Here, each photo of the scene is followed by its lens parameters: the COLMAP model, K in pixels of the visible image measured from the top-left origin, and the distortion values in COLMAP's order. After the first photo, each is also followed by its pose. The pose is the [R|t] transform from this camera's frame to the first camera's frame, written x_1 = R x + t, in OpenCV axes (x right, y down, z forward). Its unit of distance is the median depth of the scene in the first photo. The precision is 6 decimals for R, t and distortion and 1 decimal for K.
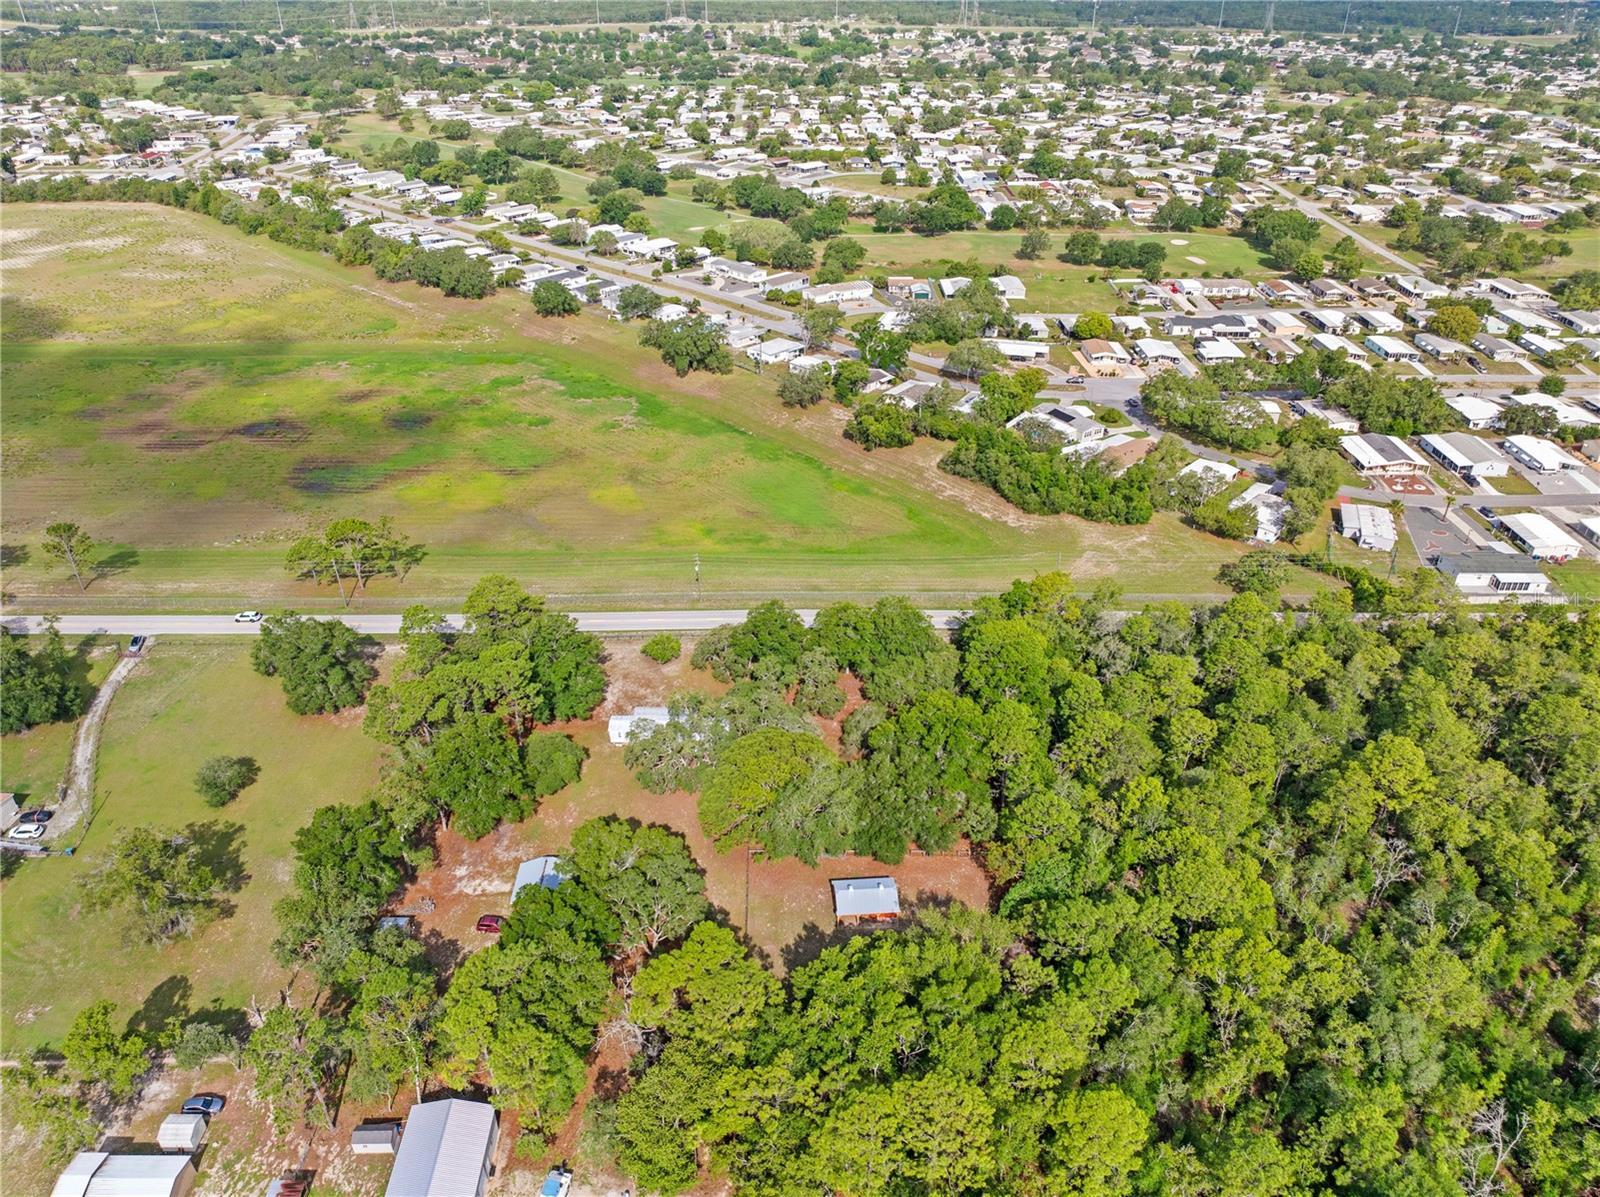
lens RADIAL K [[1135.2, 0, 801.5], [0, 1135.2, 601.9], [0, 0, 1]] dist [-0.042841, 0.008559]
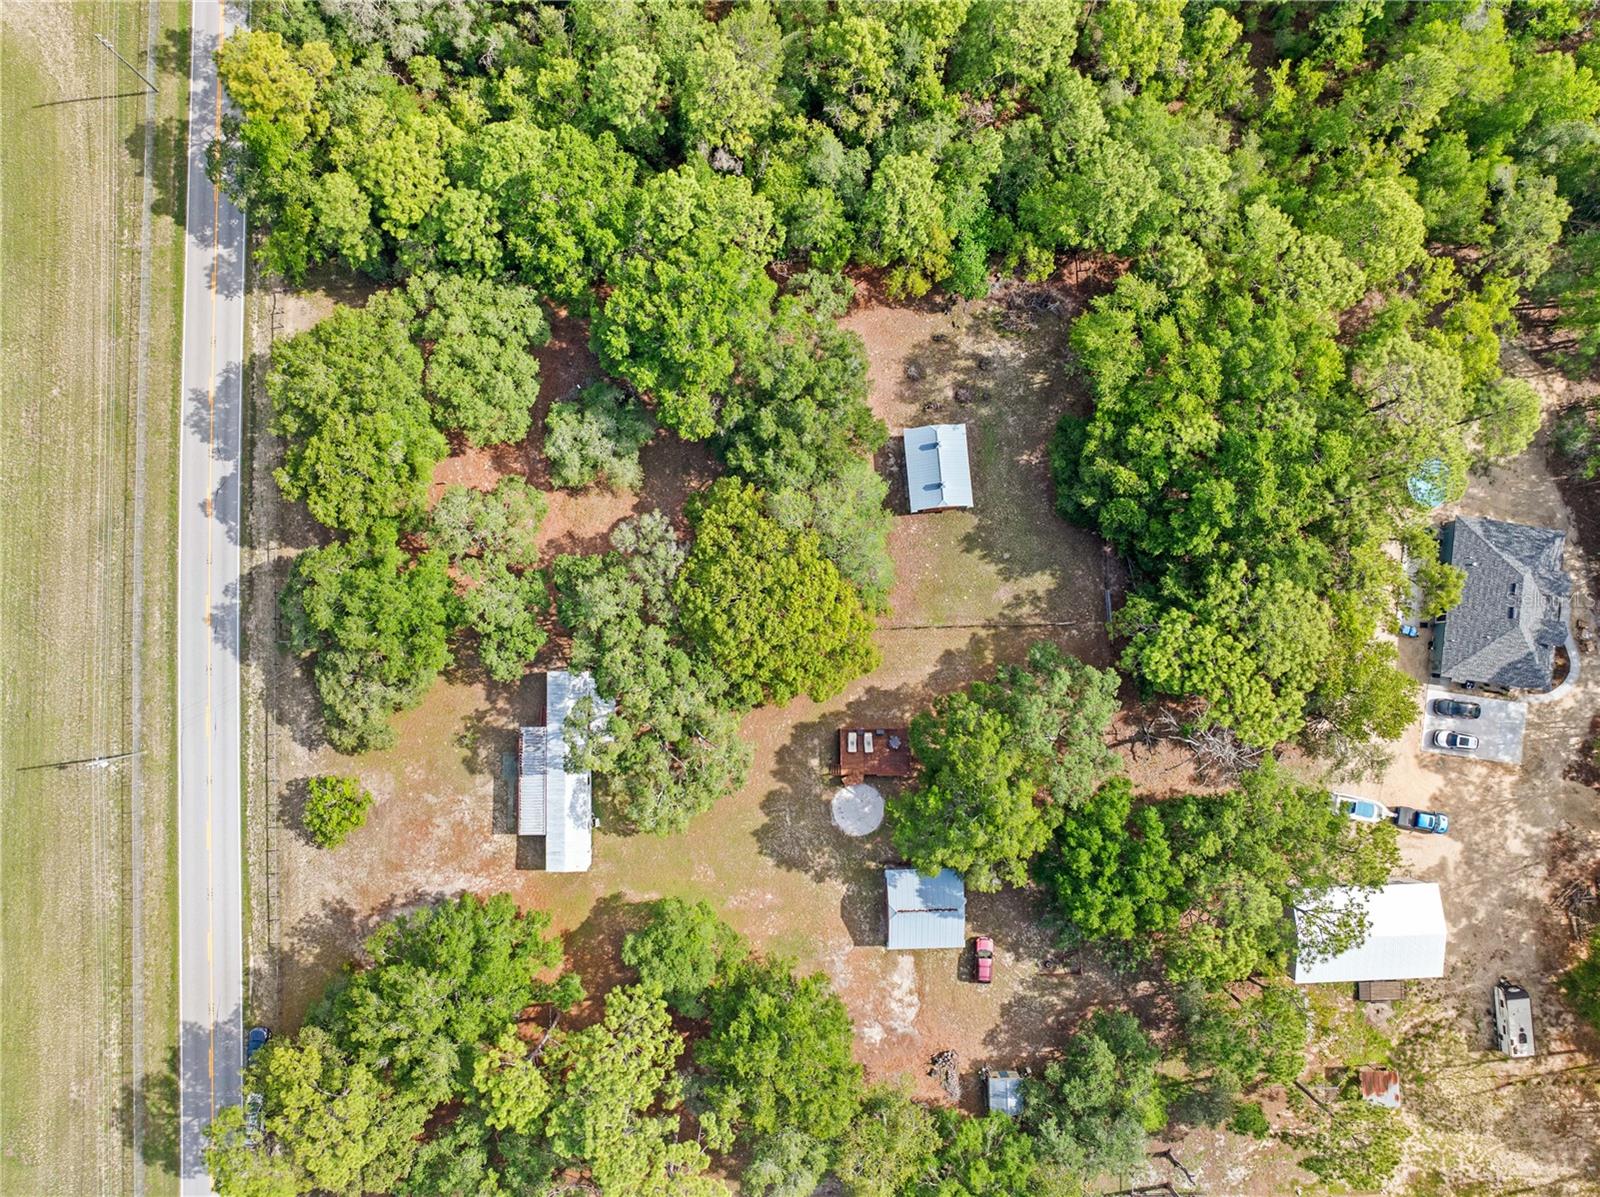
lens RADIAL K [[1135.2, 0, 807.7], [0, 1135.2, 588.6], [0, 0, 1]] dist [-0.042841, 0.008559]
pose [[-0.008350, -0.997744, 0.066615, -0.071040], [0.502307, 0.053418, 0.863038, -0.418441], [-0.864649, 0.040668, 0.500728, 0.686707]]
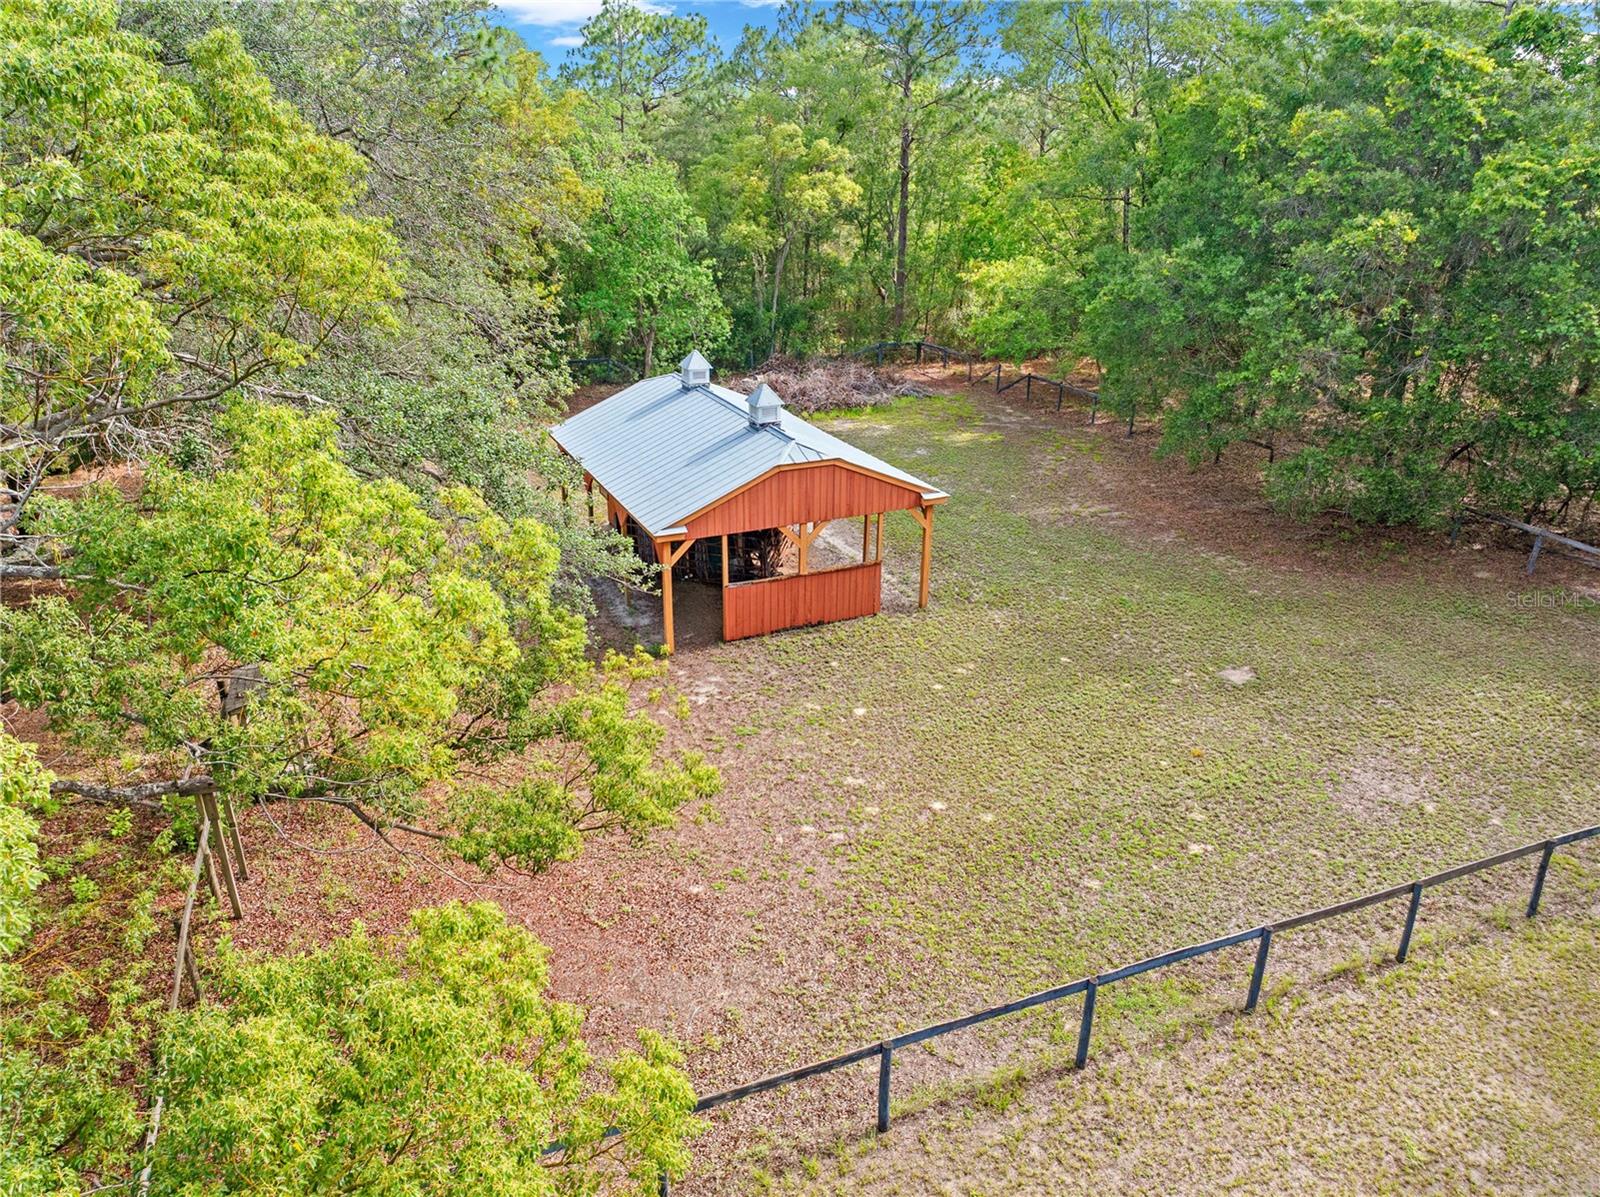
lens RADIAL K [[1135.2, 0, 790.5], [0, 1135.2, 590.8], [0, 0, 1]] dist [-0.042841, 0.008559]
pose [[-0.343428, -0.362629, 0.866347, -0.095323], [0.479586, 0.725404, 0.493747, 0.192110], [-0.807499, 0.585055, -0.075212, 0.994062]]
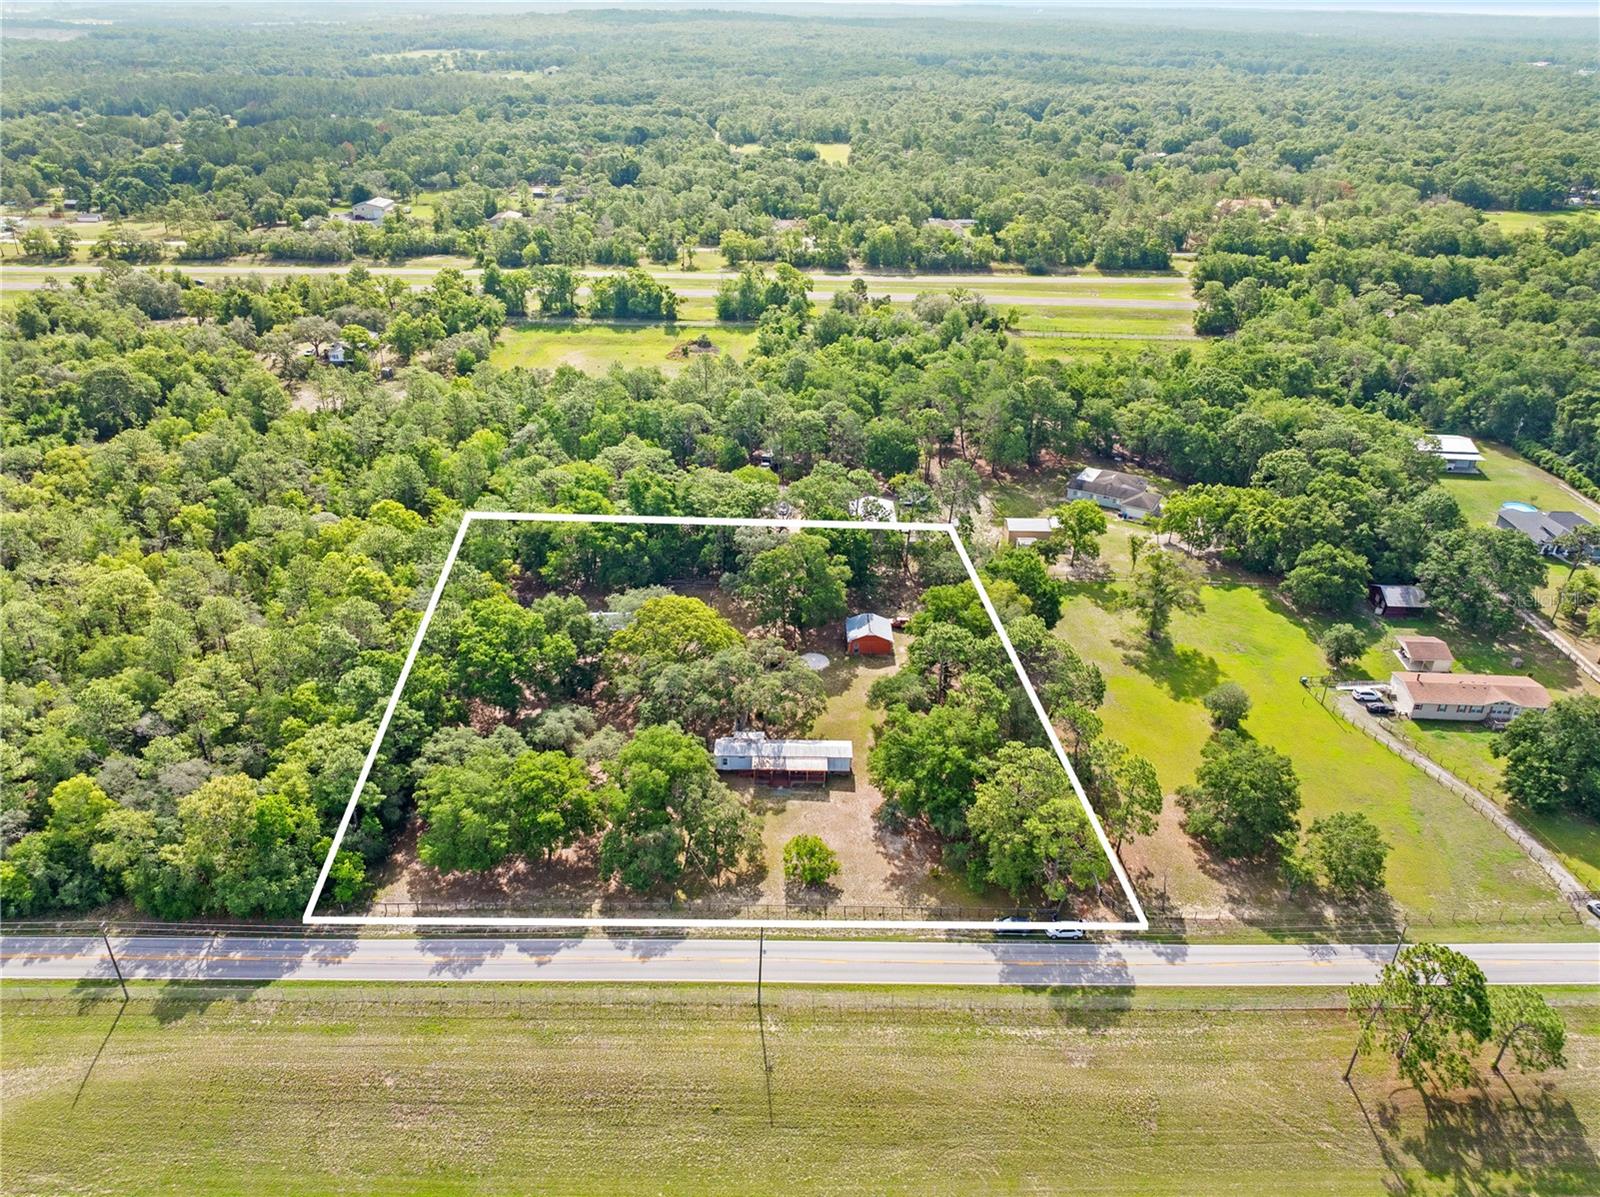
lens RADIAL K [[1135.2, 0, 798.0], [0, 1135.2, 601.1], [0, 0, 1]] dist [-0.042841, 0.008559]
pose [[-0.999833, -0.018268, 0.000718, -0.148444], [-0.008732, 0.511669, 0.859138, -0.831163], [-0.016062, 0.858988, -0.511743, 1.593824]]
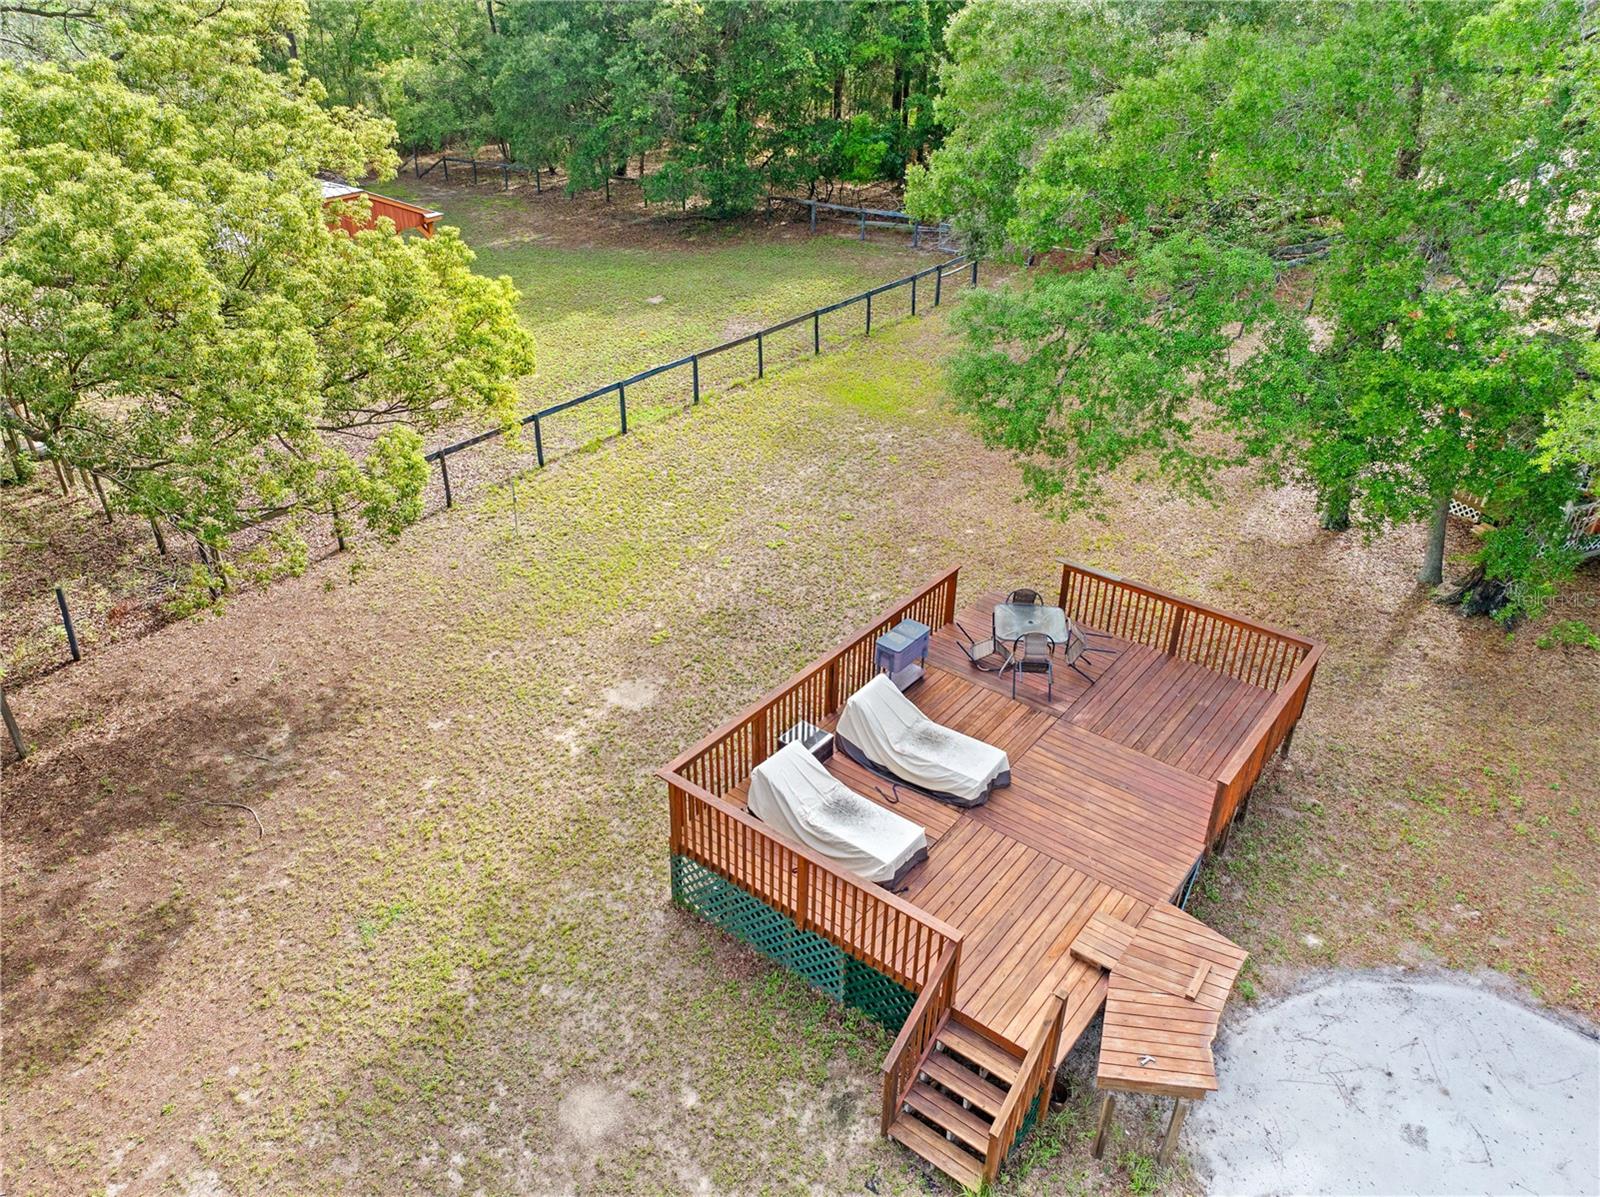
lens RADIAL K [[1135.2, 0, 799.5], [0, 1135.2, 604.8], [0, 0, 1]] dist [-0.042841, 0.008559]
pose [[-0.782528, -0.325920, 0.530496, -0.156230], [0.312734, 0.531008, 0.787546, 0.160624], [-0.538374, 0.782181, -0.313602, 1.045486]]
